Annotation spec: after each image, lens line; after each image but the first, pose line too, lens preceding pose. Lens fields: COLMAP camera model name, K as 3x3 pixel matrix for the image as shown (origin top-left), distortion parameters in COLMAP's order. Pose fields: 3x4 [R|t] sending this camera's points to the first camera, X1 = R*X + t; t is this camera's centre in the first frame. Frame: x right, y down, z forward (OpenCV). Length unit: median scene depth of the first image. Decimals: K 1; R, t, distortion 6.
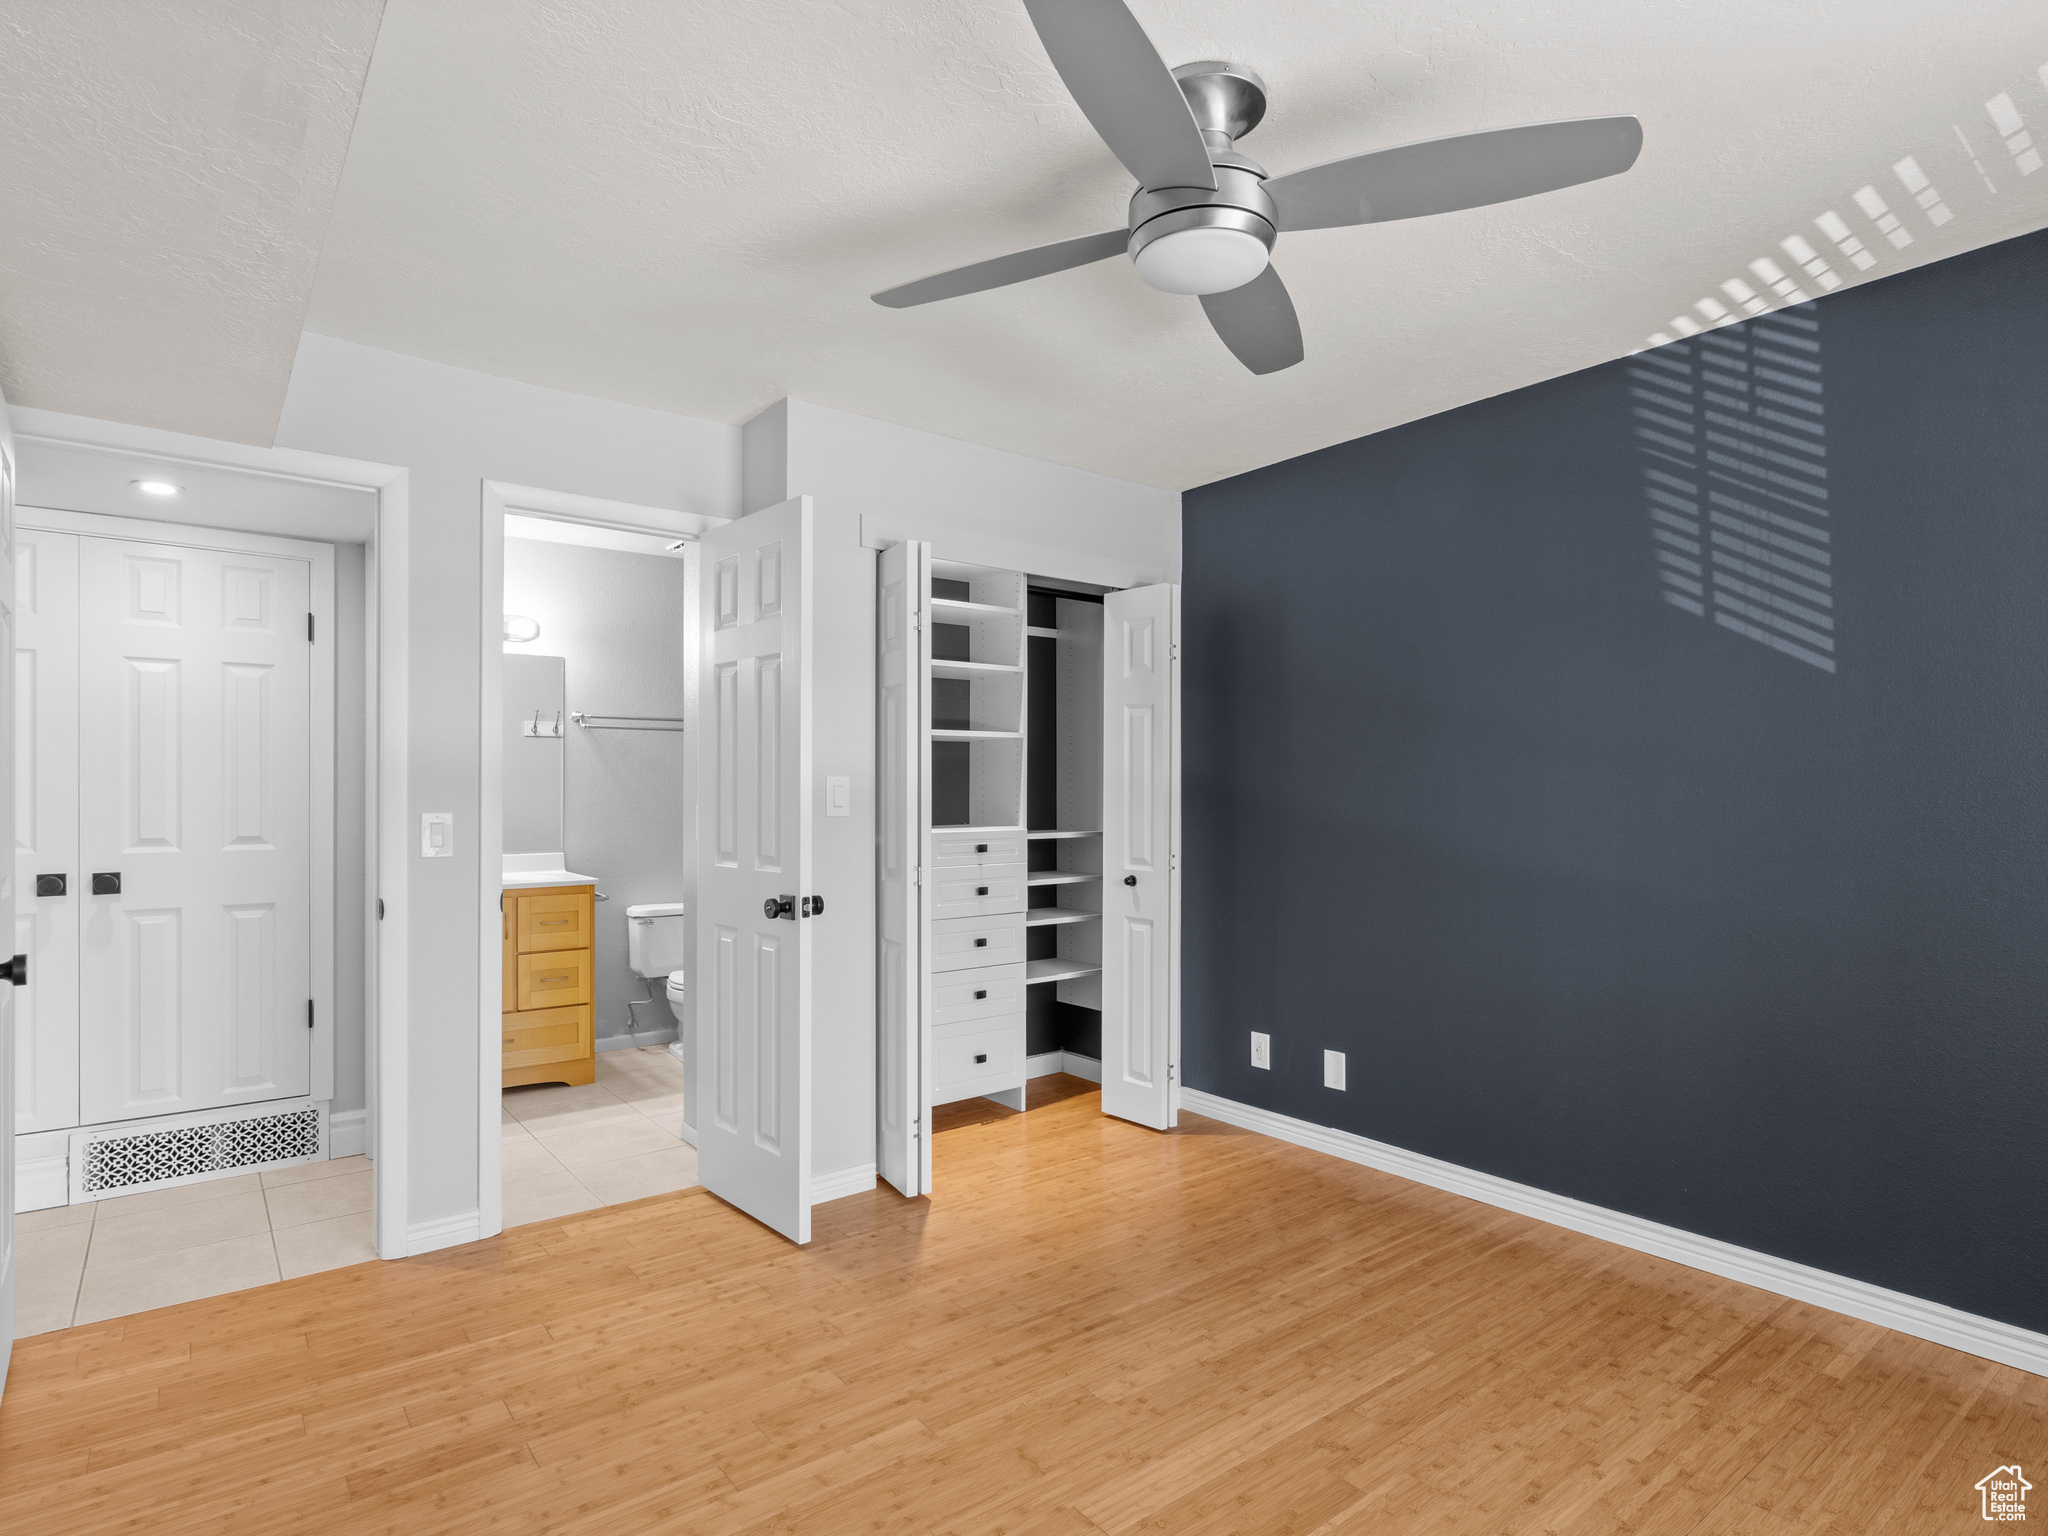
lens RADIAL K [[1075.8, 0, 1028.3], [0, 1075.8, 788.2], [0, 0, 1]] dist [-0.013929, 0.007229]
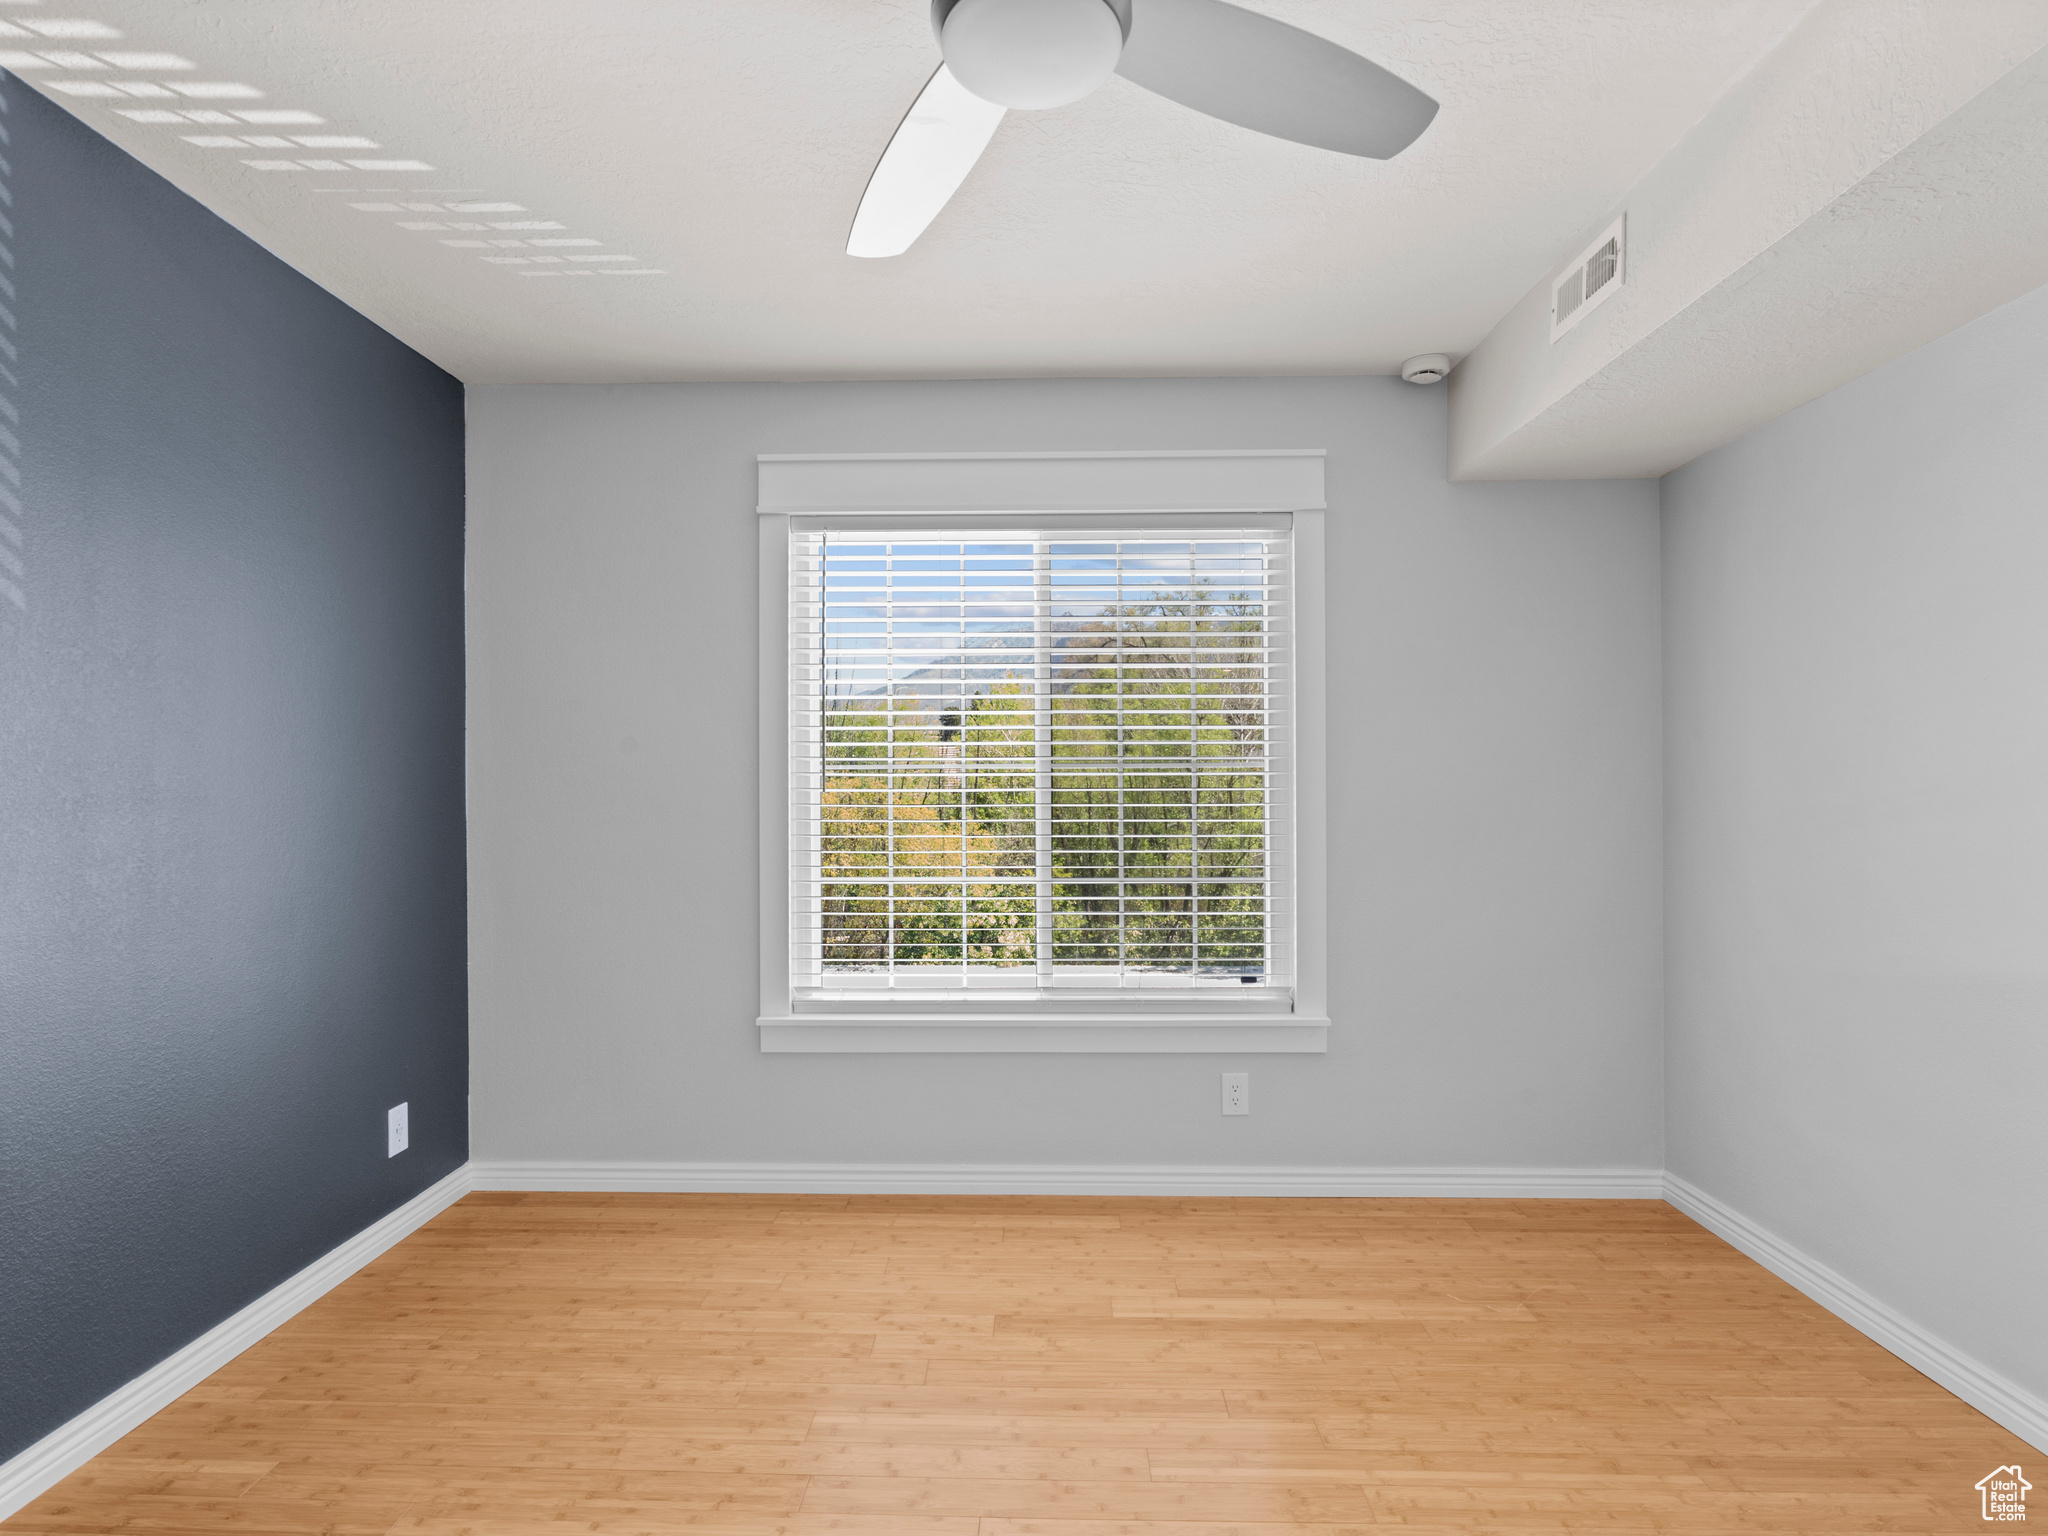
lens RADIAL K [[1067.2, 0, 1018.5], [0, 1067.2, 773.6], [0, 0, 1]] dist [-0.015005, 0.008840]
pose [[-0.767771, 0.006634, 0.640690, -0.206261], [-0.004993, 0.999854, -0.016336, 0.009721], [-0.640705, -0.015741, -0.767626, 1.082502]]
